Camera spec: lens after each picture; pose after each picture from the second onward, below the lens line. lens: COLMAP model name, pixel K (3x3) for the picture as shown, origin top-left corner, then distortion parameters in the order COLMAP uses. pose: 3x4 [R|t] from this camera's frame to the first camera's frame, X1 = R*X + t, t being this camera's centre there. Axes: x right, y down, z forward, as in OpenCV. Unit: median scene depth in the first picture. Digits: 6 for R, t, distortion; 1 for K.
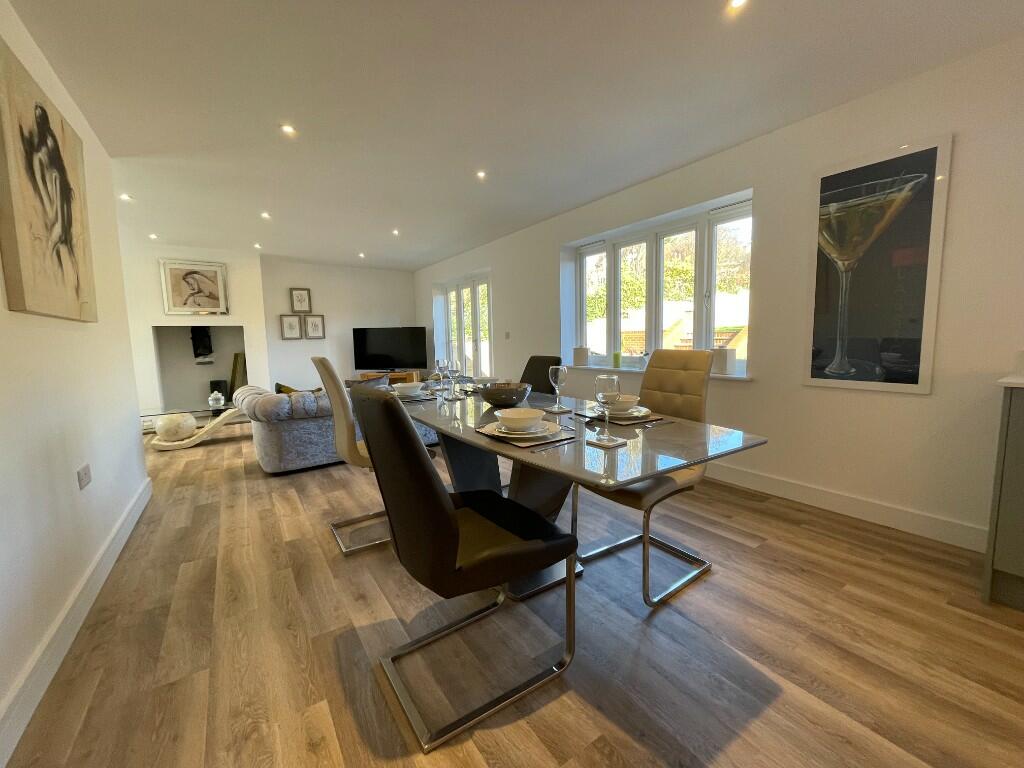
lens RADIAL K [[410.5, 0, 511.6], [0, 410.5, 379.2], [0, 0, 1]] dist [0.000241, 0.000126]
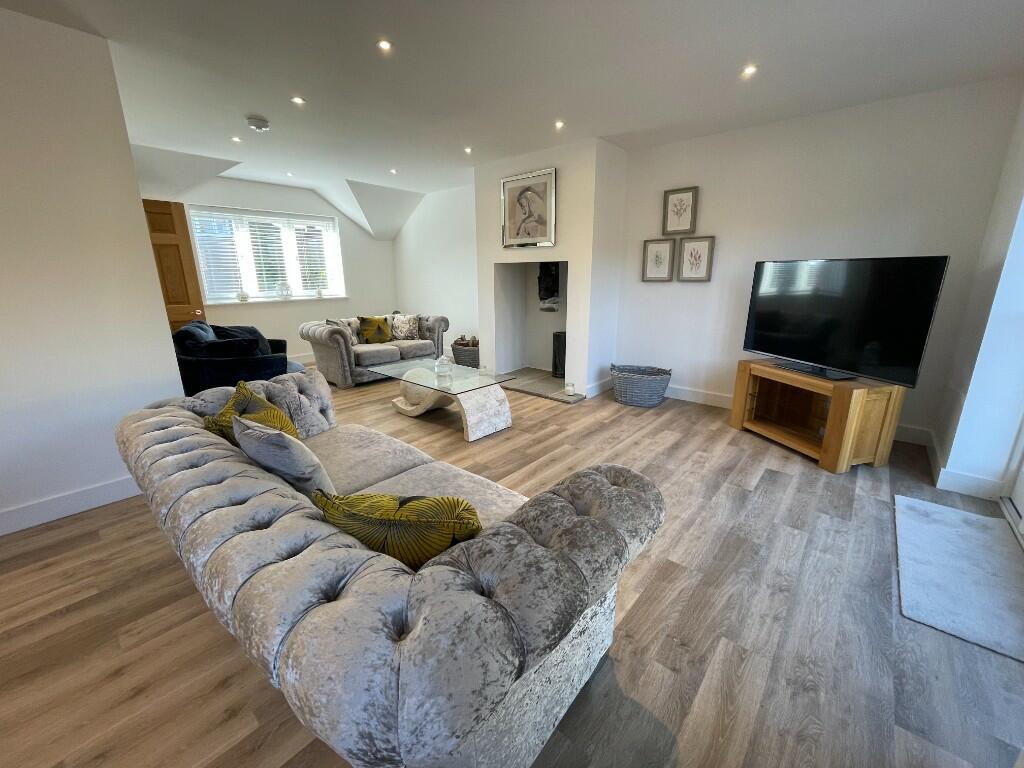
lens RADIAL K [[410.5, 0, 511.3], [0, 410.5, 378.2], [0, 0, 1]] dist [0.000241, 0.000126]
pose [[0.257138, 0.263358, -0.929797, 0.016137], [-0.098562, 0.964279, 0.245867, -0.087889], [0.961335, 0.028421, 0.273910, 0.636625]]
